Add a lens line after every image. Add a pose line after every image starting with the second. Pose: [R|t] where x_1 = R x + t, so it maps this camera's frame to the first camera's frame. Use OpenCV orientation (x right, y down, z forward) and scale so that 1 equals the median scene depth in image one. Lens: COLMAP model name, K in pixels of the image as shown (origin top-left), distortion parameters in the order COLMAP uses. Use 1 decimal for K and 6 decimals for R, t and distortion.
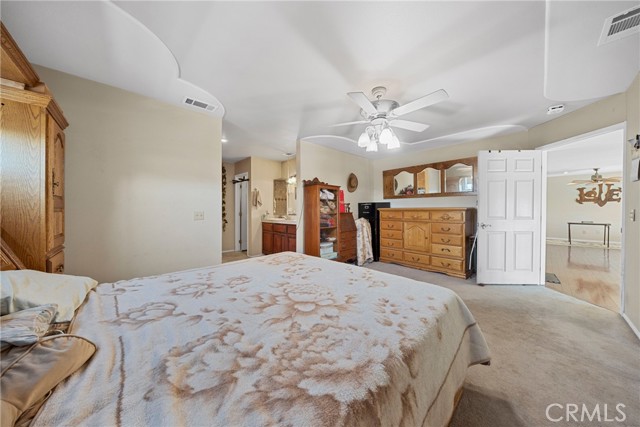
lens RADIAL K [[214.5, 0, 319.2], [0, 214.5, 213.9], [0, 0, 1]] dist [-0.005001, -0.000429]
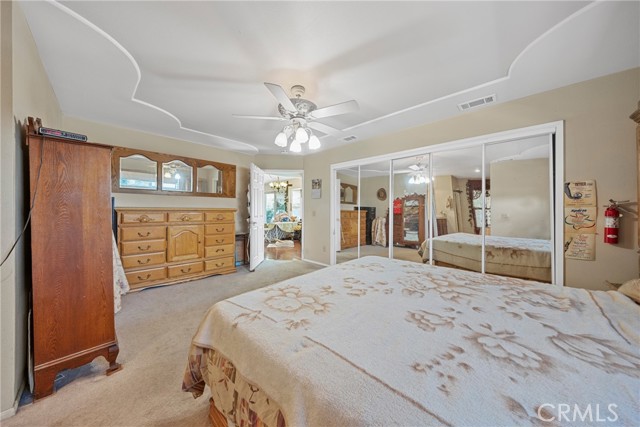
lens RADIAL K [[214.5, 0, 317.8], [0, 214.5, 212.1], [0, 0, 1]] dist [-0.005001, -0.000429]
pose [[-0.052235, -0.003877, 0.998627, -0.328805], [0.016243, 0.999857, 0.004731, -0.006671], [-0.998503, 0.016468, -0.052165, 0.442501]]
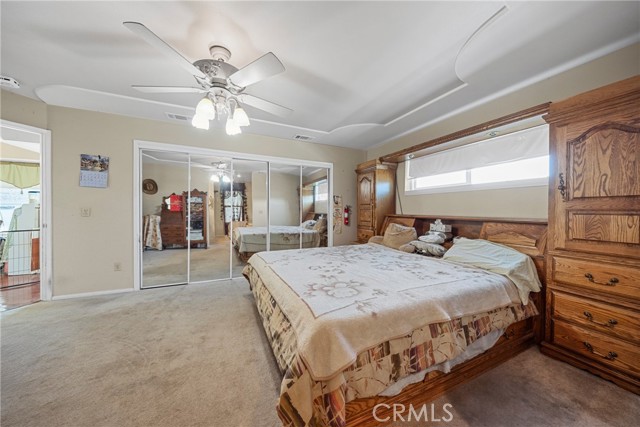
lens RADIAL K [[214.5, 0, 321.3], [0, 214.5, 210.9], [0, 0, 1]] dist [-0.005001, -0.000429]
pose [[-0.951390, -0.009070, 0.307856, -0.137891], [-0.002251, 0.999744, 0.022498, -0.013439], [-0.307981, 0.020711, -0.951167, 0.743491]]
